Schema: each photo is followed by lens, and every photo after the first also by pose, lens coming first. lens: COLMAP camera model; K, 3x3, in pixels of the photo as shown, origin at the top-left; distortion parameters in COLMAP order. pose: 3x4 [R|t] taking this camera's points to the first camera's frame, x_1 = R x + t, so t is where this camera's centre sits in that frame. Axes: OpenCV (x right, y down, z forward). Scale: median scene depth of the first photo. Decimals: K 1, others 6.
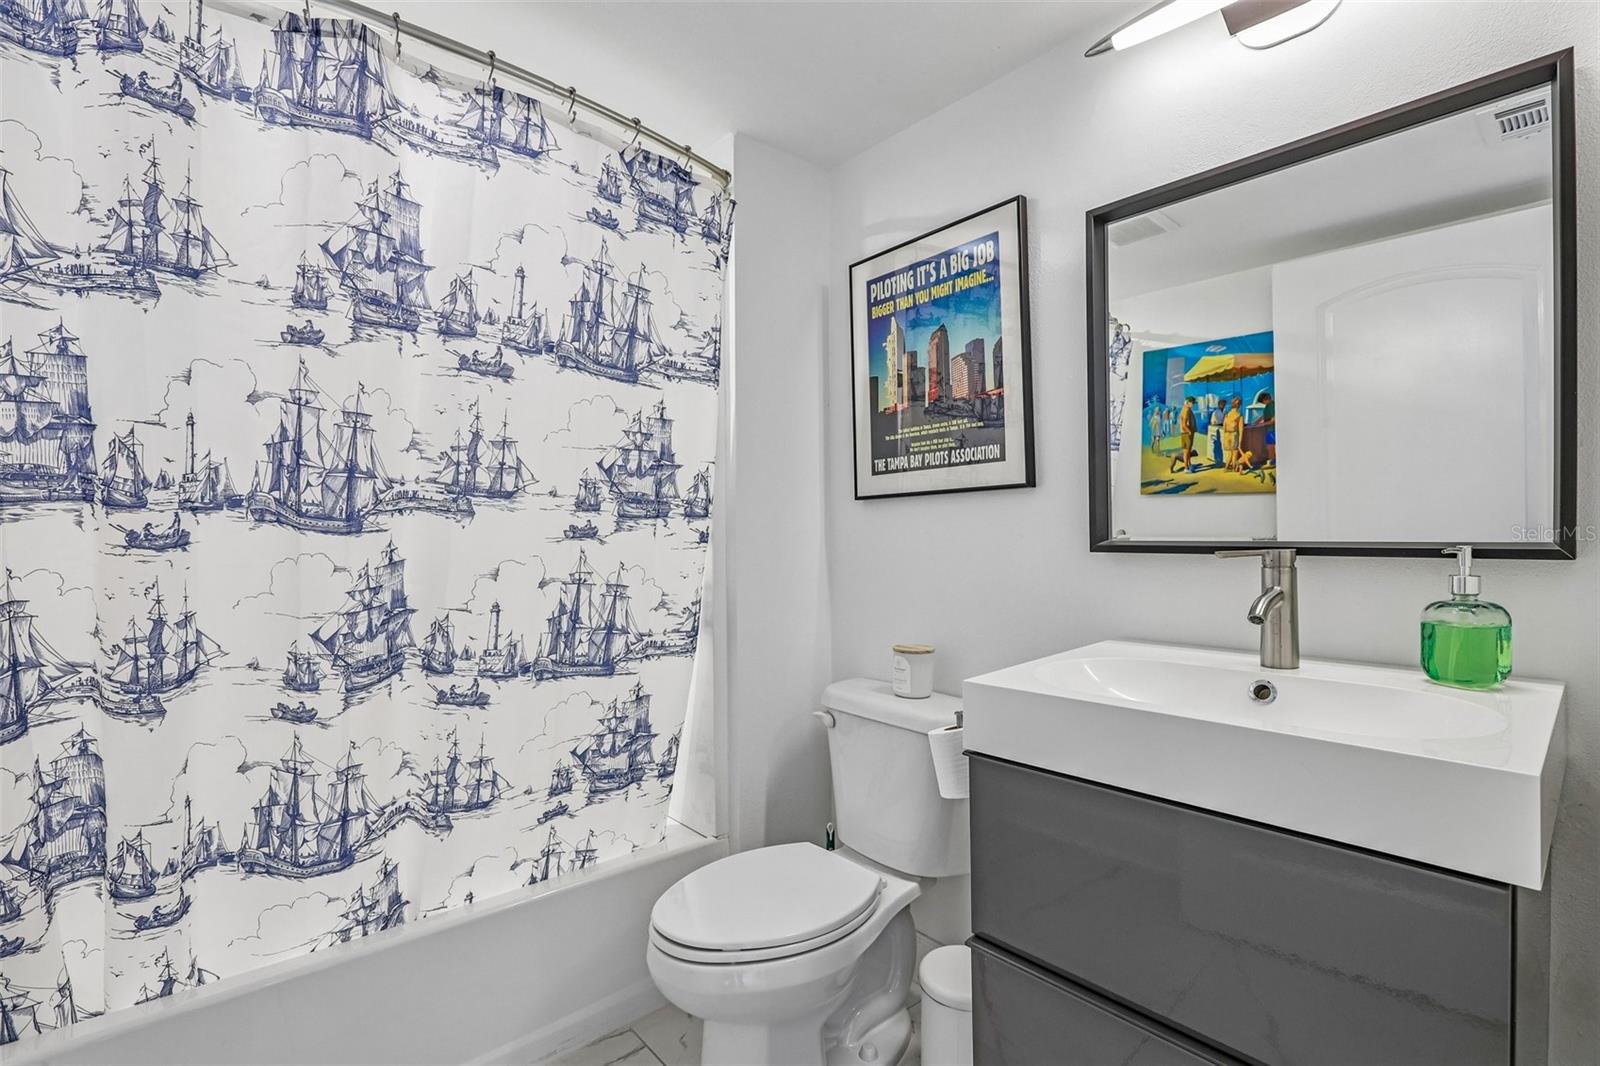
lens RADIAL K [[733.7, 0, 793.0], [0, 733.7, 532.0], [0, 0, 1]] dist [-0.045524, 0.014414]
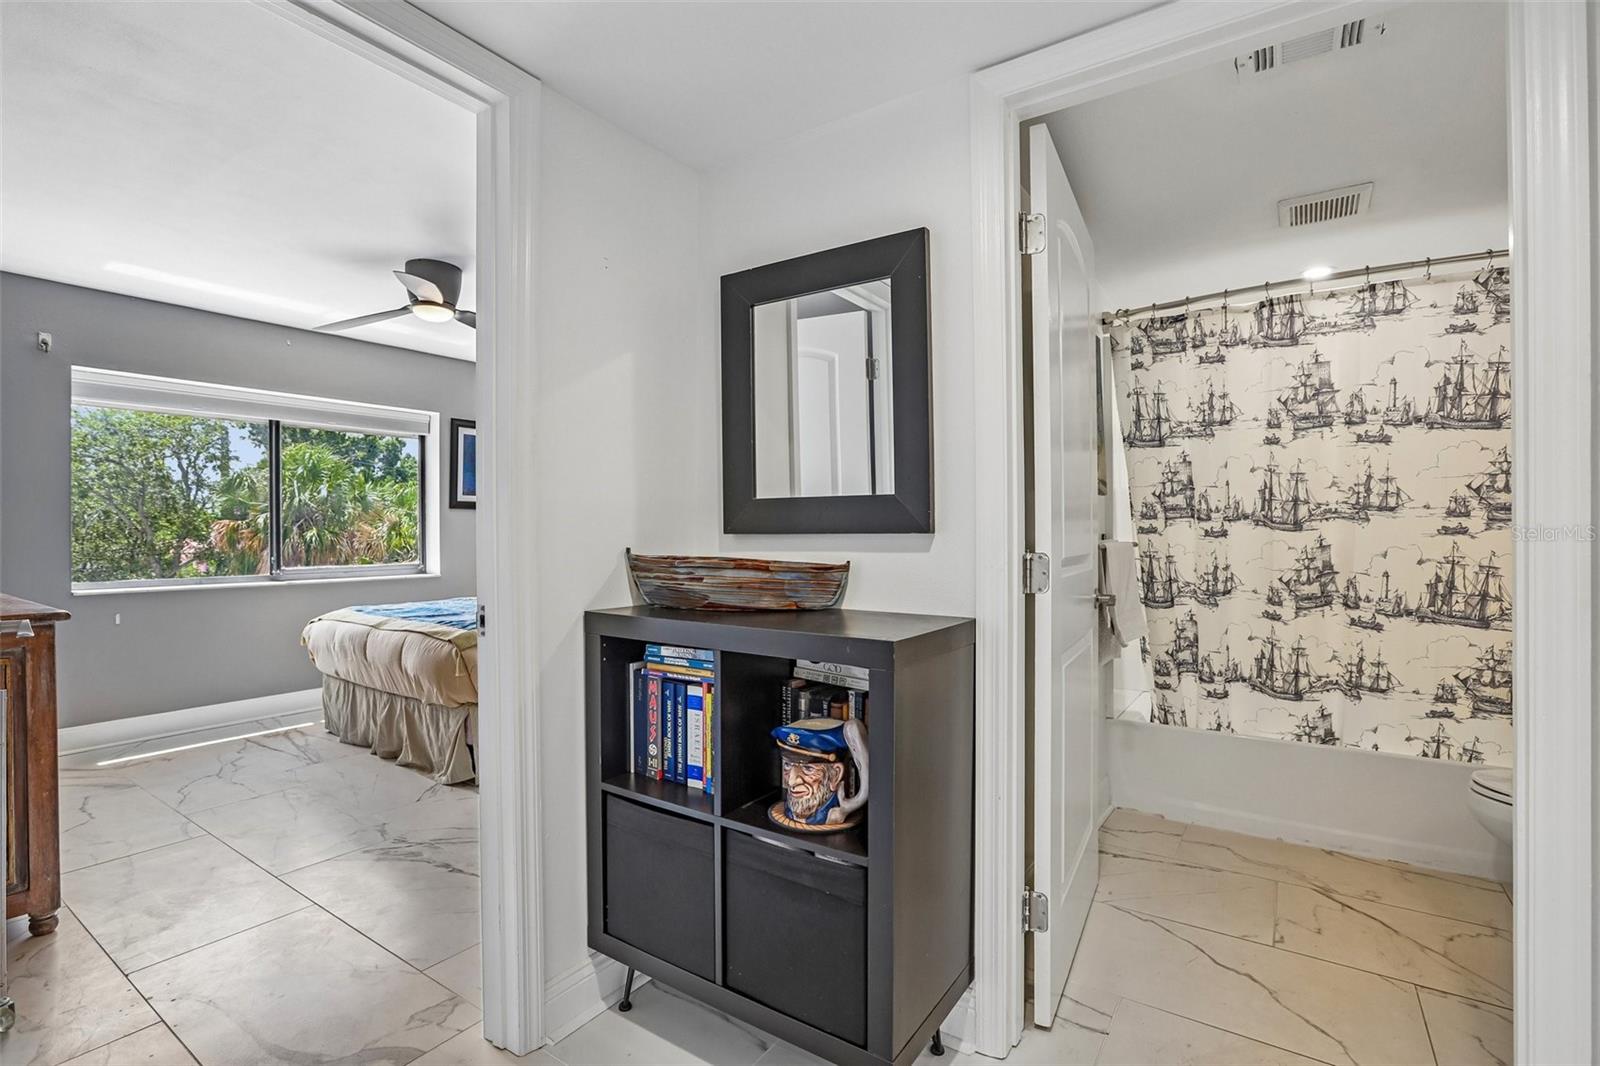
lens RADIAL K [[733.7, 0, 793.0], [0, 733.7, 532.0], [0, 0, 1]] dist [-0.045524, 0.014414]
pose [[0.253177, 0.007689, -0.967389, 1.008854], [0.003795, 0.999953, 0.008941, -0.018761], [0.967413, -0.005935, 0.253136, -0.908281]]
